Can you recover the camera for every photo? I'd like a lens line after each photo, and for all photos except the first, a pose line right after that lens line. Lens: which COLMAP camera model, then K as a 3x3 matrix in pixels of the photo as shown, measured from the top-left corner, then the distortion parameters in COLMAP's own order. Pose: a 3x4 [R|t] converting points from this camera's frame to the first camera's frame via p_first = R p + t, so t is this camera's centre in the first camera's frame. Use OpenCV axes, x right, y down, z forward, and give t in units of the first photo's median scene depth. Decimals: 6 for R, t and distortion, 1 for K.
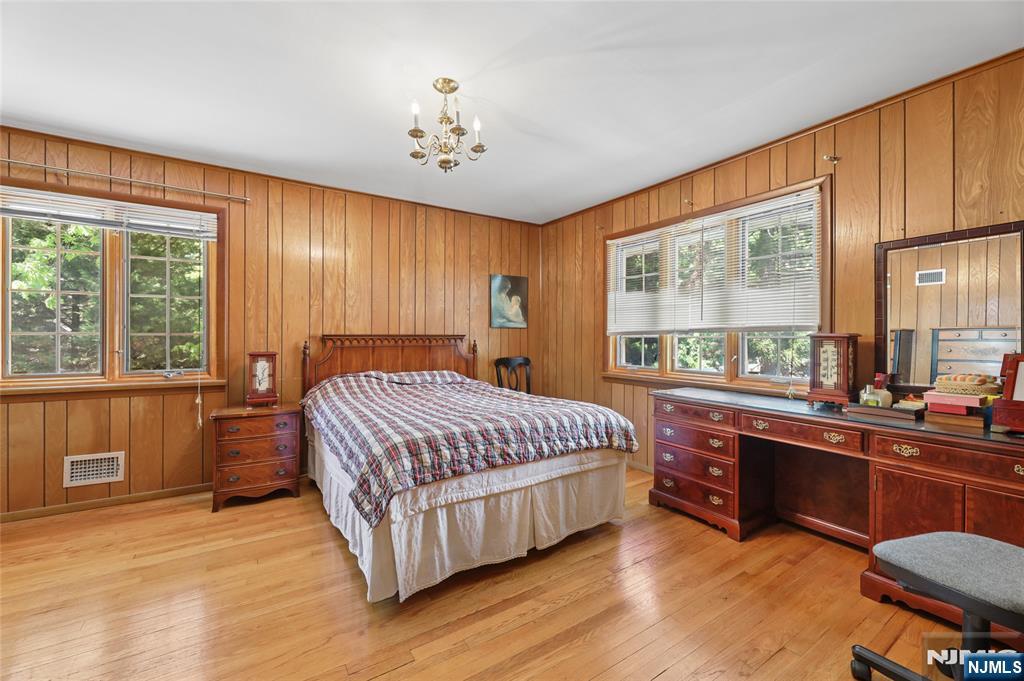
lens RADIAL K [[412.3, 0, 513.3], [0, 412.3, 342.1], [0, 0, 1]] dist [0.001723, 0.000079]
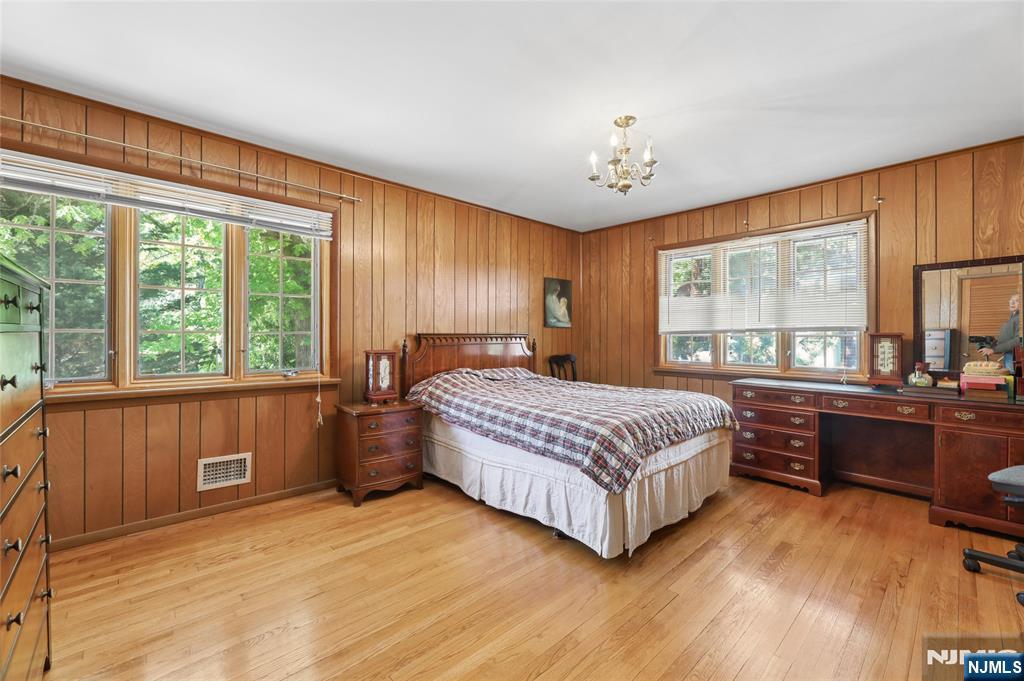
lens RADIAL K [[418.6, 0, 509.2], [0, 418.6, 340.6], [0, 0, 1]] dist [0.000289, 0.000109]
pose [[0.985031, -0.002212, 0.172364, -0.513175], [0.002562, 0.999995, -0.001811, 0.002766], [-0.172359, 0.002225, 0.985032, -0.085861]]
